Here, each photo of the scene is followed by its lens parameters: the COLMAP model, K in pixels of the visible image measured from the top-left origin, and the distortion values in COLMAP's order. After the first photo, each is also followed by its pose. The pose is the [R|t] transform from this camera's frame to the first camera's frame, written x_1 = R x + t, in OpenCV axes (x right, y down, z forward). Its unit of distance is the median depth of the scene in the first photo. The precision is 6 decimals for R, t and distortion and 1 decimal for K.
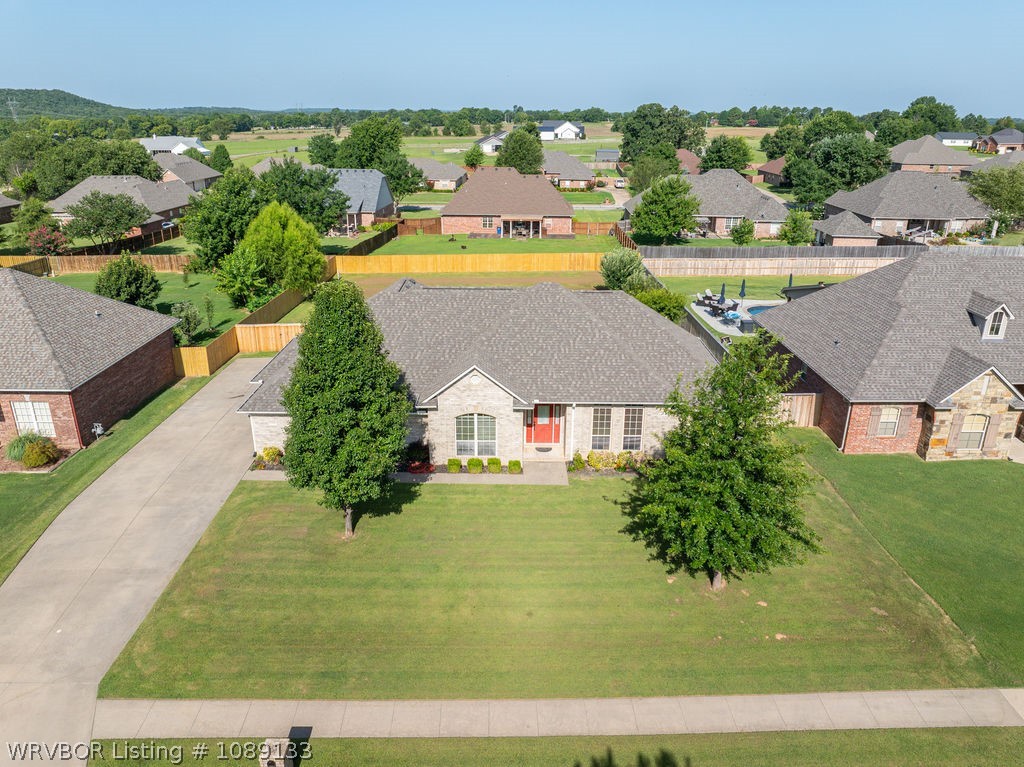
lens RADIAL K [[719.5, 0, 516.9], [0, 719.5, 376.8], [0, 0, 1]] dist [-0.034629, -0.003873]
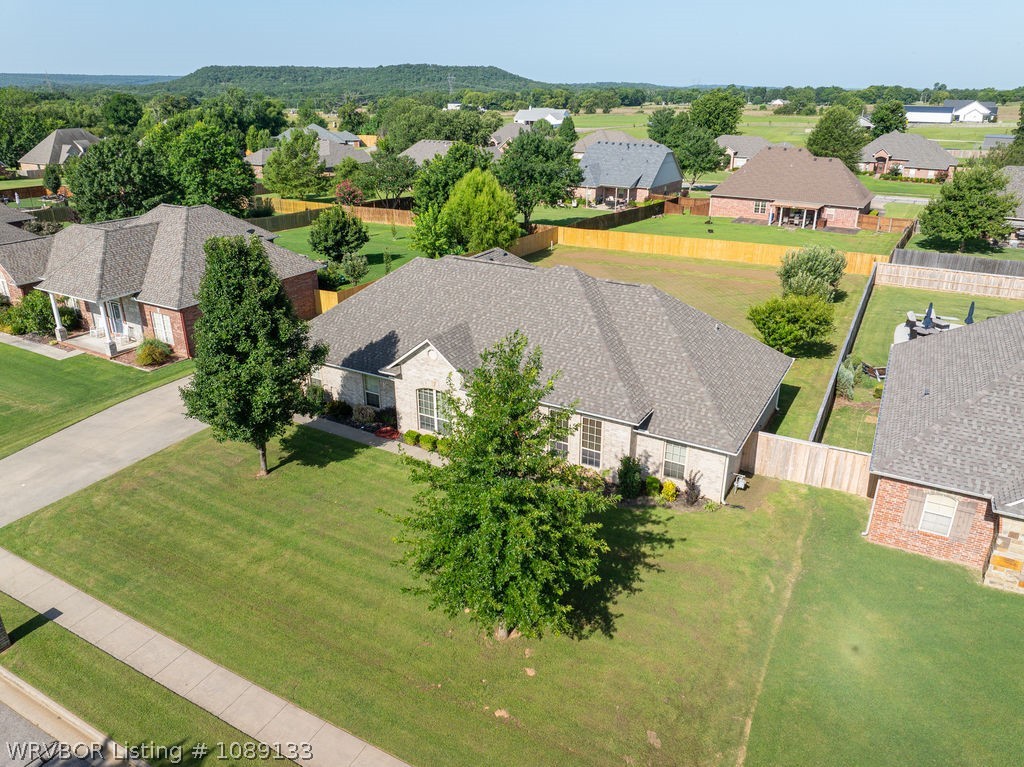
lens RADIAL K [[719.5, 0, 516.9], [0, 719.5, 376.8], [0, 0, 1]] dist [-0.034629, -0.003873]
pose [[0.869319, 0.181502, -0.459719, 0.313628], [-0.168075, 0.983259, 0.070375, -0.034298], [0.464796, 0.016089, 0.885272, 0.126247]]
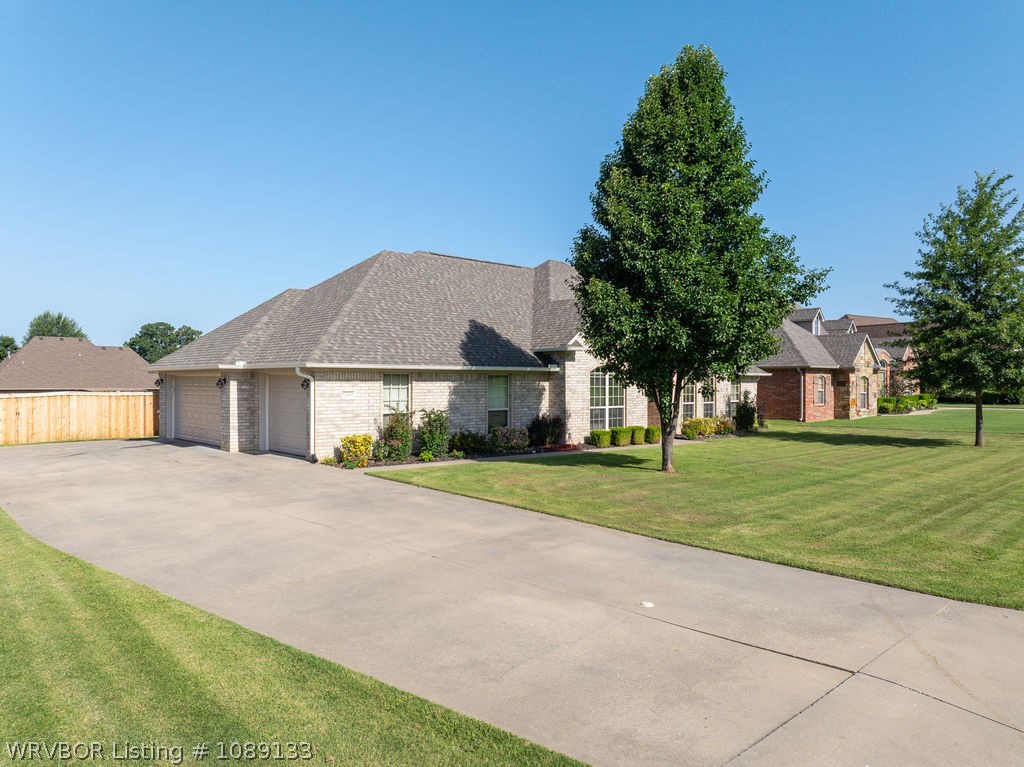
lens RADIAL K [[719.5, 0, 516.9], [0, 719.5, 376.8], [0, 0, 1]] dist [-0.034629, -0.003873]
pose [[0.735020, 0.000328, 0.678045, -0.417485], [0.236984, 0.936808, -0.257349, 0.151694], [-0.635283, 0.349843, 0.688495, 0.352312]]
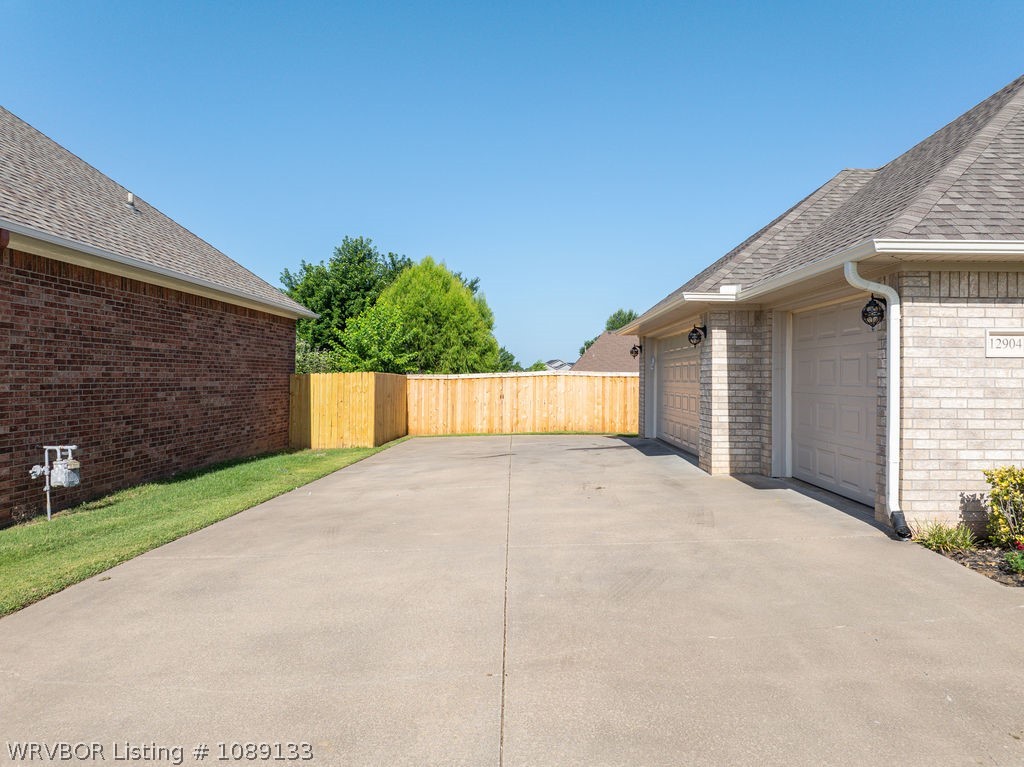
lens RADIAL K [[719.5, 0, 516.9], [0, 719.5, 376.8], [0, 0, 1]] dist [-0.034629, -0.003873]
pose [[0.999871, 0.002507, -0.015880, -0.311765], [-0.007878, 0.937455, -0.348017, 0.092314], [0.014015, 0.348098, 0.937354, 0.555240]]
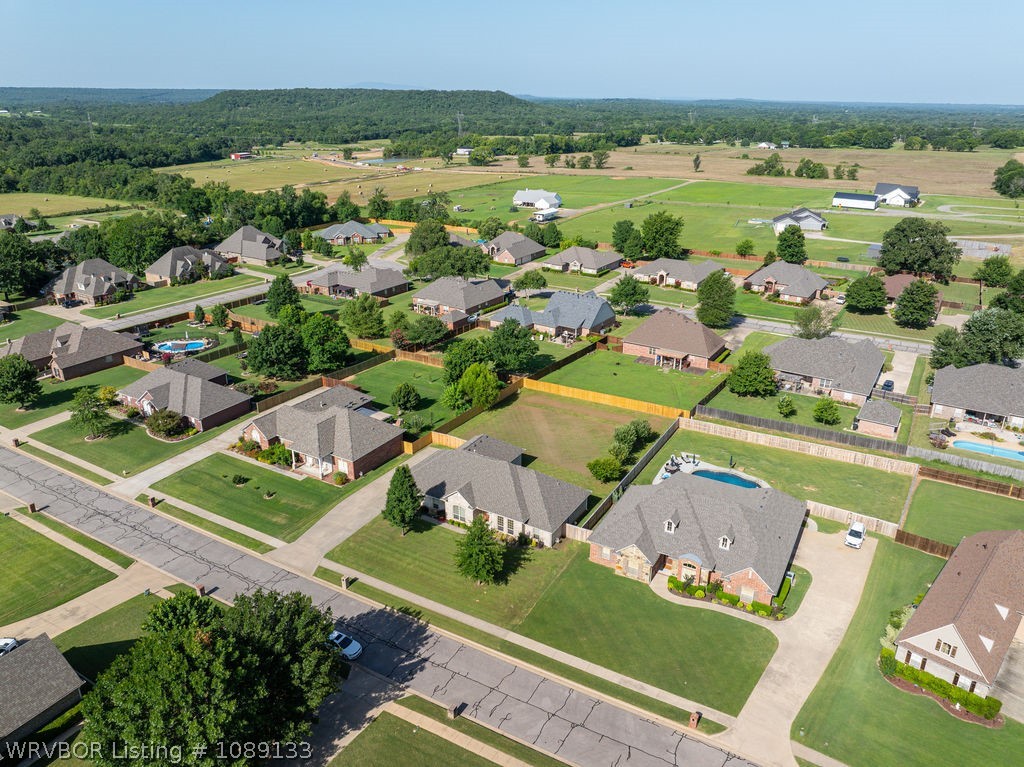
lens RADIAL K [[706.3, 0, 512.0], [0, 706.3, 383.5], [0, 0, 1]] dist [-0.009363, -0.002673]
pose [[0.861216, 0.185062, -0.473349, 0.877228], [-0.174071, 0.982425, 0.067384, -0.420701], [0.477500, 0.024364, 0.878294, -0.880312]]
